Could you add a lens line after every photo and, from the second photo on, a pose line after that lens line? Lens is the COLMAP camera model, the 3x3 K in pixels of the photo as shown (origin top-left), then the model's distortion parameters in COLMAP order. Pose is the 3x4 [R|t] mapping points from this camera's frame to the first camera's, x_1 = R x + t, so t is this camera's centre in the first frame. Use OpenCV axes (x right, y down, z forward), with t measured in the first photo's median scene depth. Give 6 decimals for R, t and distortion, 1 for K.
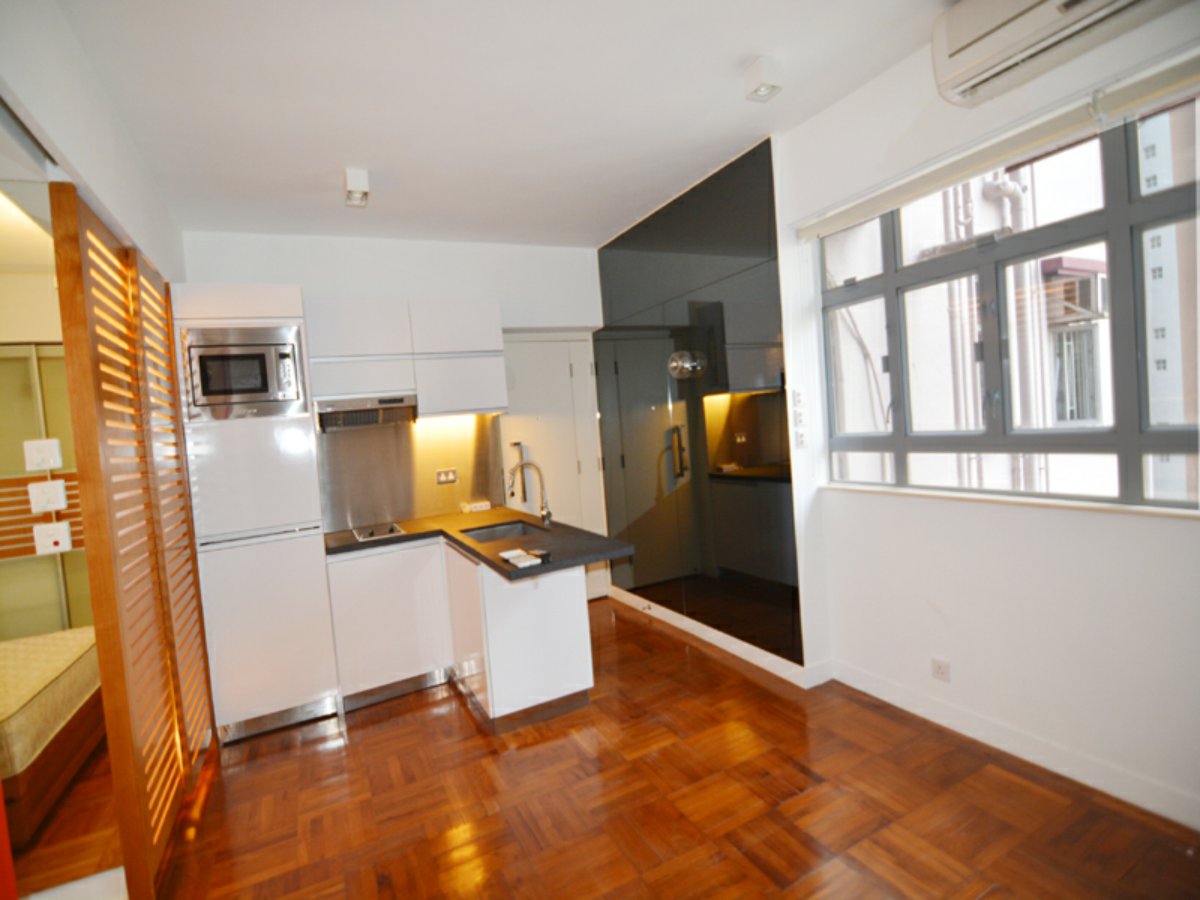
lens RADIAL K [[584.3, 0, 587.3], [0, 584.3, 448.6], [0, 0, 1]] dist [0.000902, -0.012198]
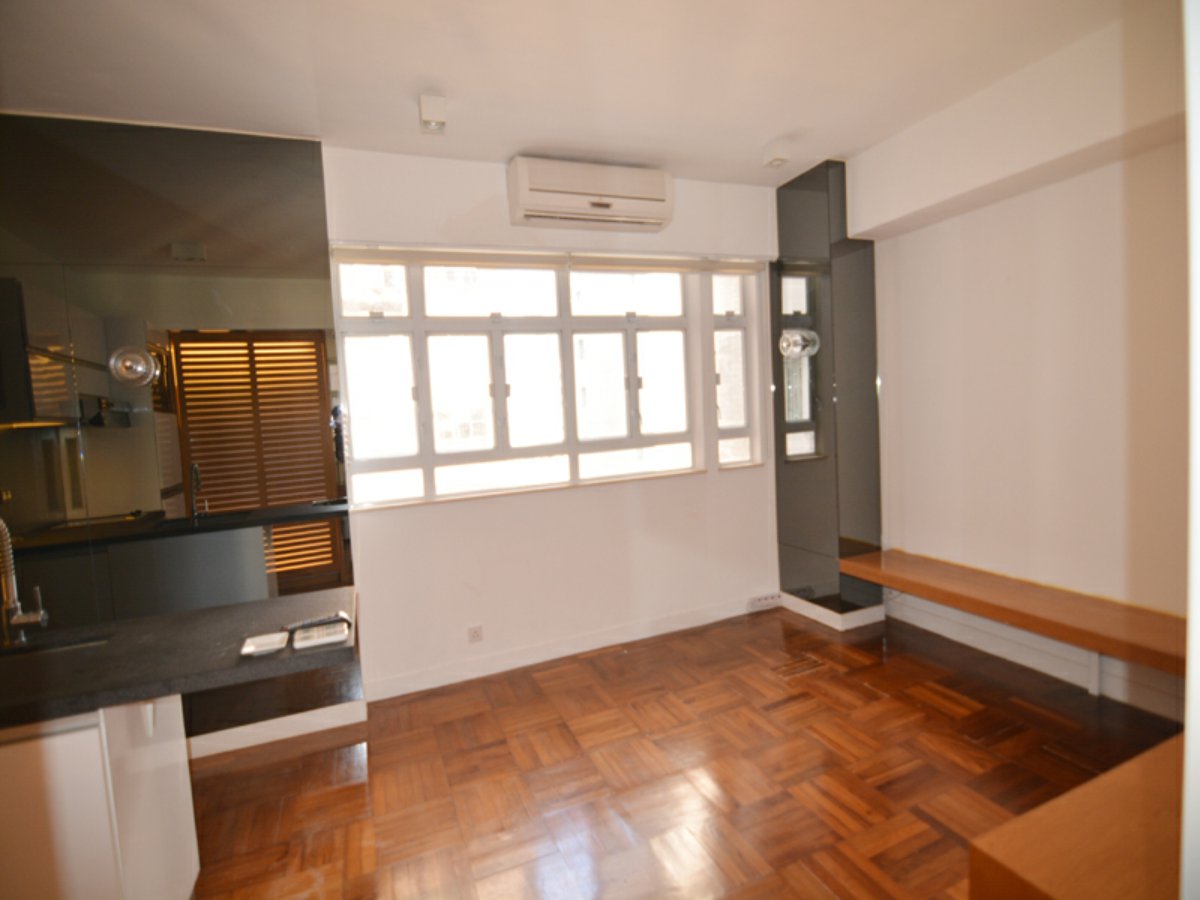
lens RADIAL K [[582.2, 0, 598.3], [0, 582.2, 466.0], [0, 0, 1]] dist [0.001627, -0.000160]
pose [[0.079938, -0.011179, 0.996737, -0.617018], [0.103649, 0.994610, 0.002842, 0.032653], [-0.991396, 0.103084, 0.080666, 0.555128]]
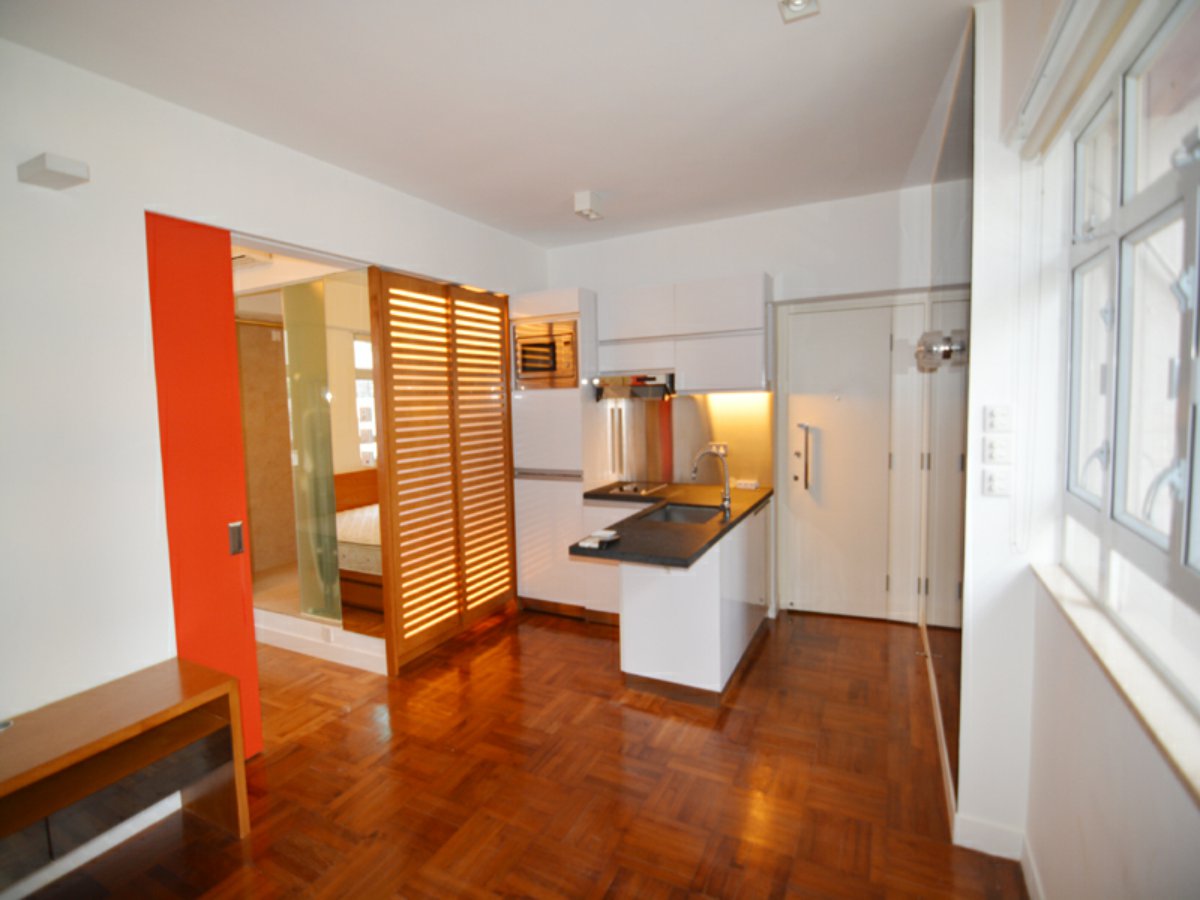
lens RADIAL K [[584.3, 0, 587.3], [0, 584.3, 448.6], [0, 0, 1]] dist [0.000902, -0.012198]
pose [[0.584399, 0.148986, -0.797672, 0.668759], [-0.060433, 0.988262, 0.140308, -0.128008], [0.809213, -0.033790, 0.586543, 0.303400]]
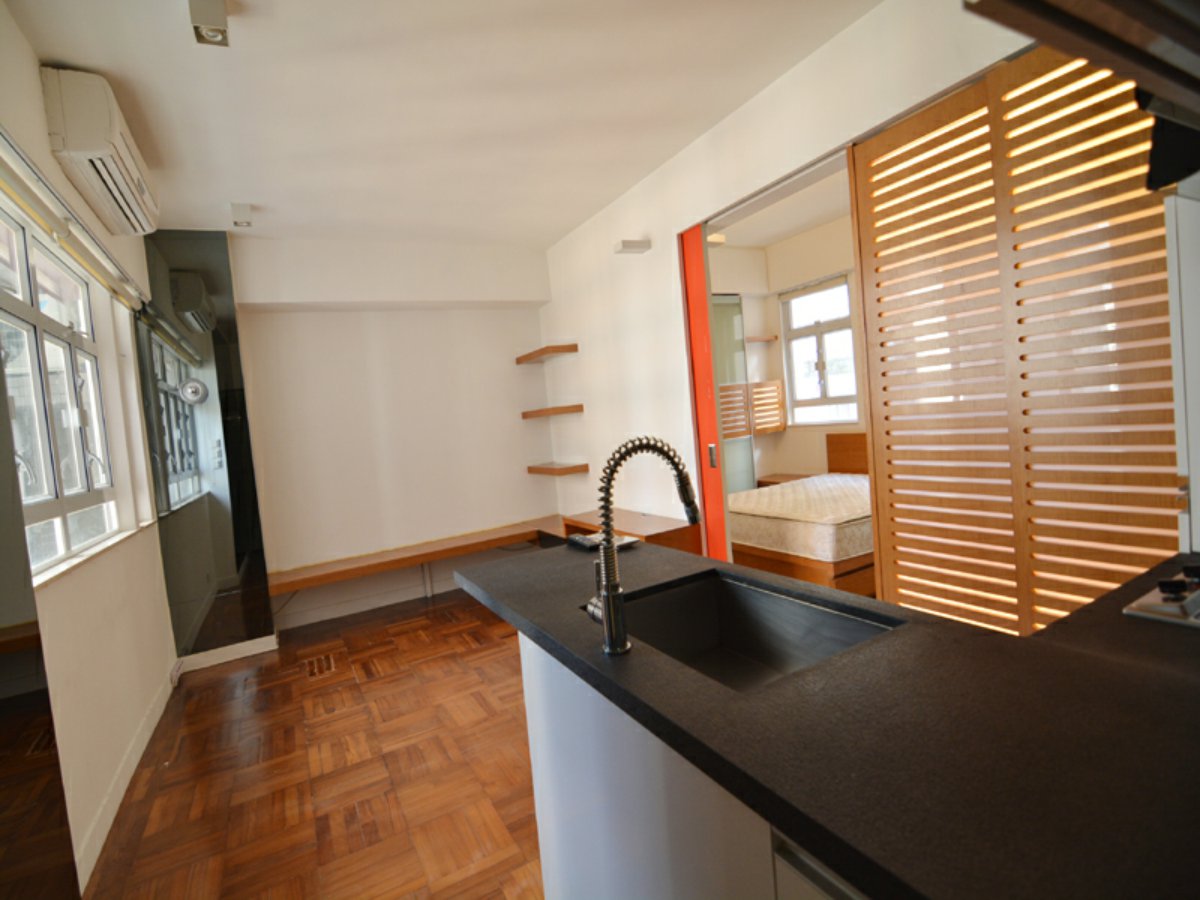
lens RADIAL K [[582.2, 0, 598.3], [0, 582.2, 466.0], [0, 0, 1]] dist [0.001627, -0.000160]
pose [[-0.976309, 0.214400, -0.029209, -0.097358], [0.208997, 0.969326, 0.129334, 0.006139], [0.056042, 0.120166, -0.991171, 1.563093]]
